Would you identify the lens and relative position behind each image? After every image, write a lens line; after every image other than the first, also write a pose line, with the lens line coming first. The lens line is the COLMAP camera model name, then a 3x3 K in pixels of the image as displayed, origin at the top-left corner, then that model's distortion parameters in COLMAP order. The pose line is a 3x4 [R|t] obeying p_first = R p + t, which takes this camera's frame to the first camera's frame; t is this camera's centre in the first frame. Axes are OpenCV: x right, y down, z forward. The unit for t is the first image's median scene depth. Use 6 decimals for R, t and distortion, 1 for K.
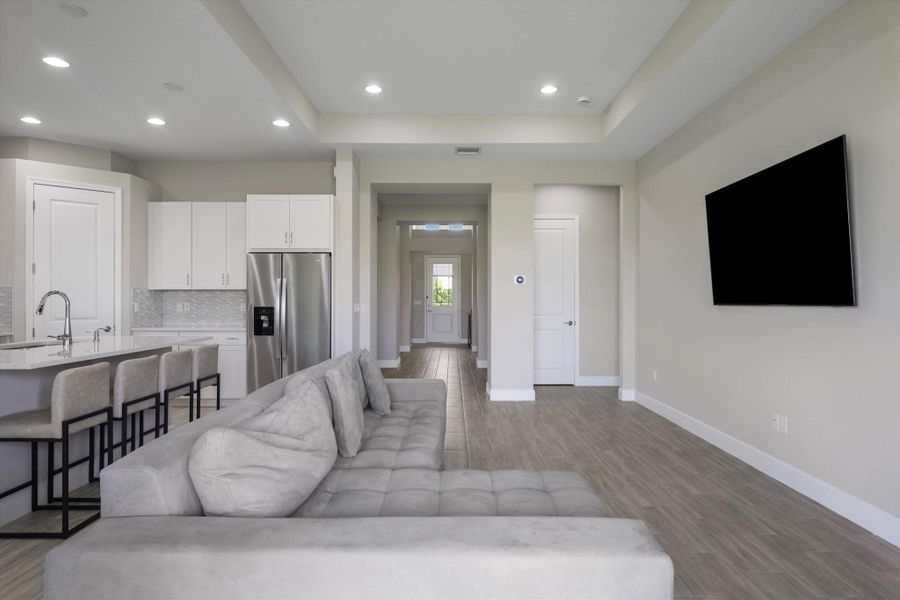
lens RADIAL K [[524.9, 0, 459.4], [0, 524.9, 298.3], [0, 0, 1]] dist [-0.022376, 0.007852]
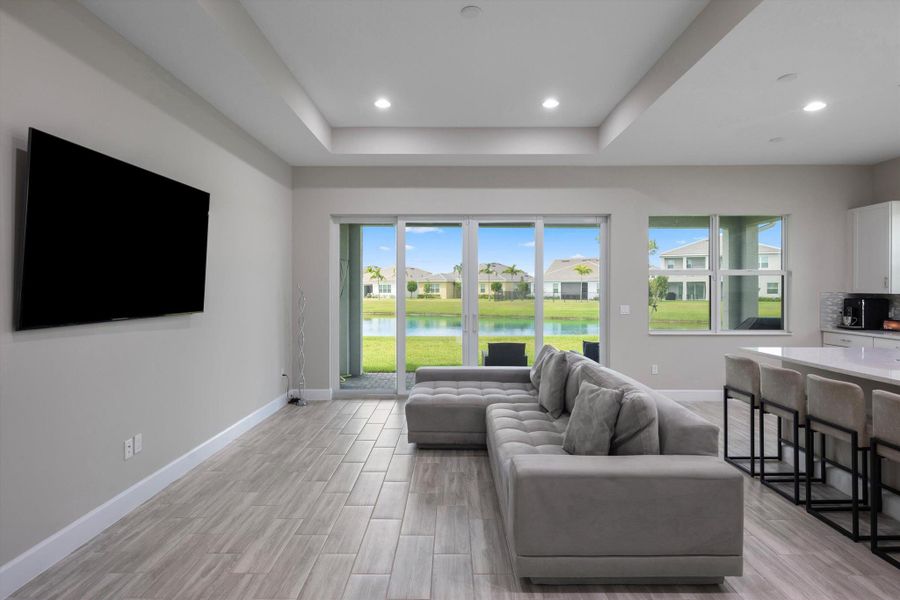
lens RADIAL K [[504.8, 0, 443.2], [0, 504.8, 290.6], [0, 0, 1]] dist [-0.006046, 0.002774]
pose [[-0.999456, -0.001477, 0.032951, 0.023430], [-0.001417, 0.999997, 0.001837, -0.025015], [-0.032954, 0.001790, -0.999455, 1.224789]]
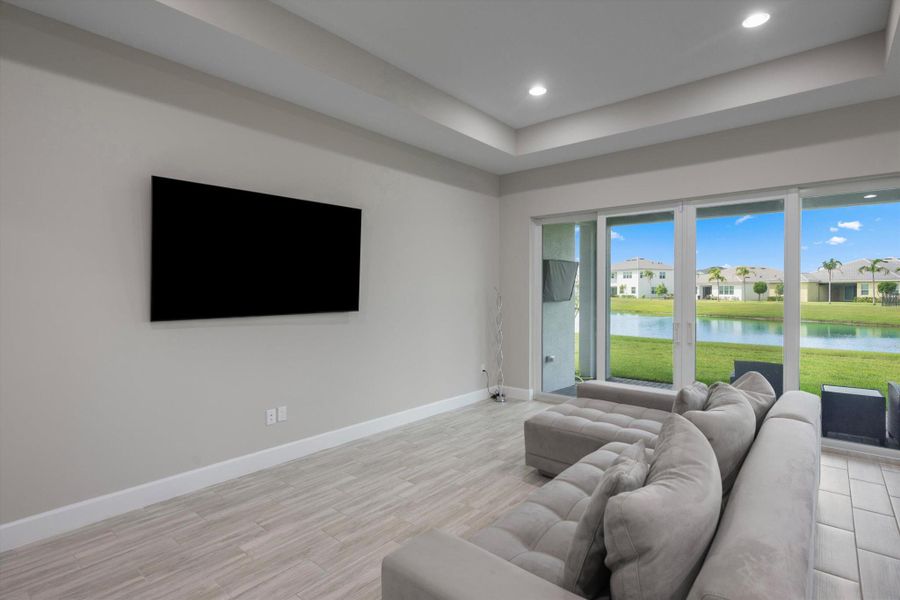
lens RADIAL K [[444.2, 0, 449.0], [0, 444.2, 295.4], [0, 0, 1]] dist [0.002316, -0.002418]
pose [[-0.748045, -0.007654, 0.663604, -0.220560], [-0.001167, 0.999947, 0.010218, -0.026764], [-0.663647, 0.006869, -0.748015, 0.973053]]
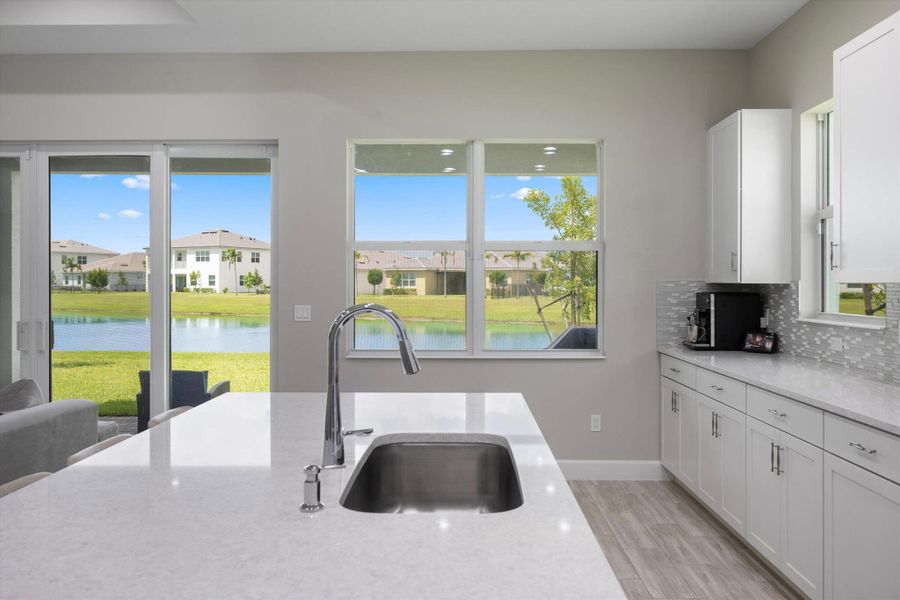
lens RADIAL K [[732.4, 0, 449.9], [0, 732.4, 284.0], [0, 0, 1]] dist [0.004611, -0.011827]
pose [[-0.999273, -0.001127, 0.038118, -0.563631], [-0.001040, 0.999997, 0.002280, -0.018898], [-0.038120, 0.002238, -0.999271, 0.978152]]
